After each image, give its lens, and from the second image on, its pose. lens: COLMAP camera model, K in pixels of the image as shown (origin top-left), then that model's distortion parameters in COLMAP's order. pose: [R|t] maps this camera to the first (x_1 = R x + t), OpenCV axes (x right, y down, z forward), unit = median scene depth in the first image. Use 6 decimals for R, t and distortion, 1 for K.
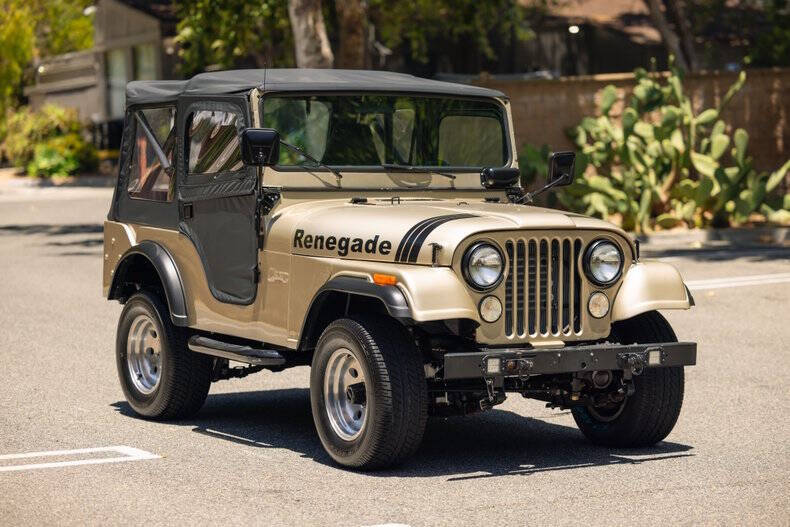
lens RADIAL K [[2280.8, 0, 395.0], [0, 2280.8, 263.5], [0, 0, 1]] dist [-0.032954, -0.462829]
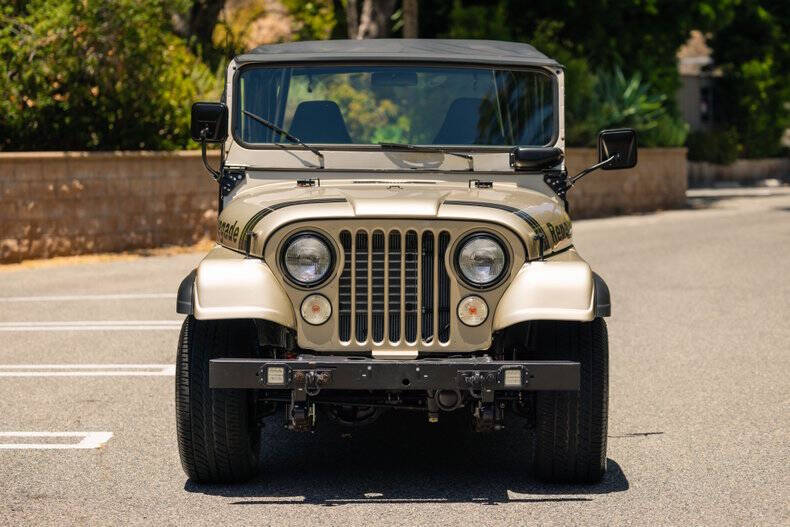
lens RADIAL K [[1977.4, 0, 395.0], [0, 1977.4, 263.5], [0, 0, 1]] dist [-0.001647, -0.410801]
pose [[0.852617, 0.035916, -0.521301, 0.442376], [-0.028313, 0.999345, 0.022545, -0.014665], [0.521770, -0.004463, 0.853075, 0.366831]]
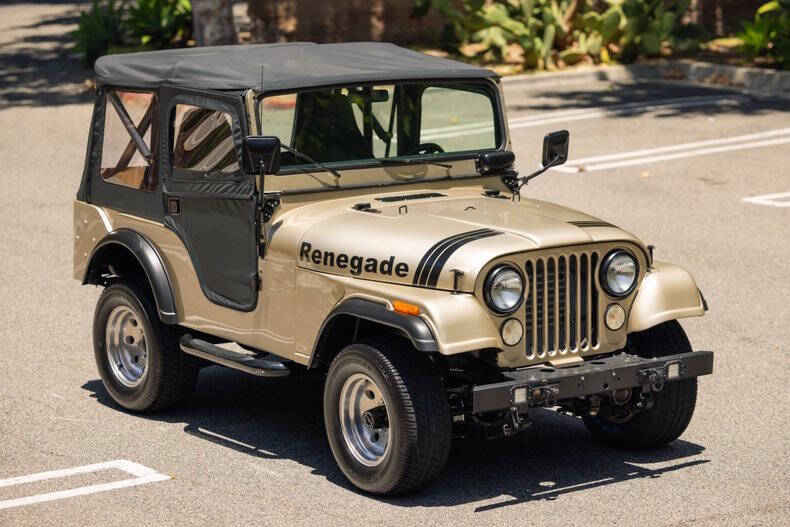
lens RADIAL K [[2473.6, 0, 395.0], [0, 2473.6, 263.5], [0, 0, 1]] dist [0.012271, -0.476255]
pose [[0.997056, -0.025553, 0.072287, -0.082270], [0.017825, 0.994250, 0.105588, -0.119381], [-0.074570, -0.103989, 0.991779, -0.050904]]
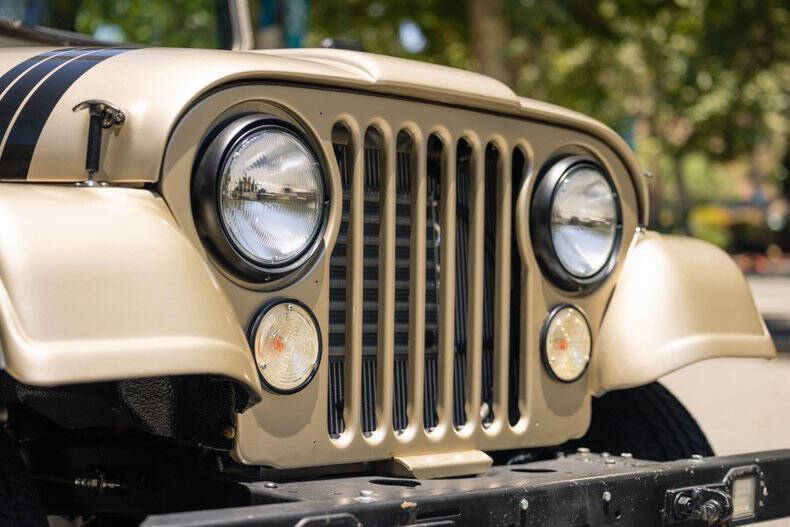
lens RADIAL K [[1513.8, 0, 395.0], [0, 1513.8, 263.5], [0, 0, 1]] dist [0.039484, 0.208404]
pose [[0.969683, 0.020687, 0.243489, 0.007918], [-0.003679, 0.997533, -0.070101, 0.022337], [-0.244338, 0.067080, 0.967367, 0.783823]]
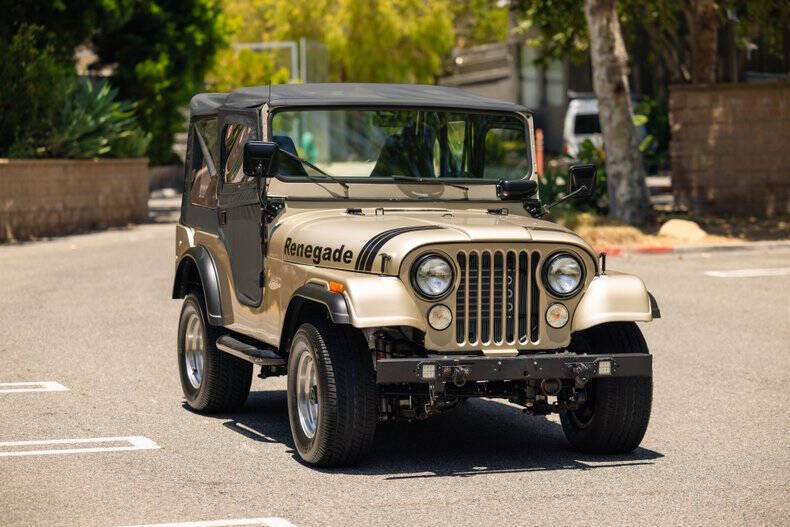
lens RADIAL K [[2280.8, 0, 395.0], [0, 2280.8, 263.5], [0, 0, 1]] dist [-0.032954, -0.462829]
pose [[0.979178, 0.018335, -0.202175, 0.226260], [-0.017335, 0.999827, 0.006717, -0.011135], [0.202263, -0.003072, 0.979326, -0.030070]]
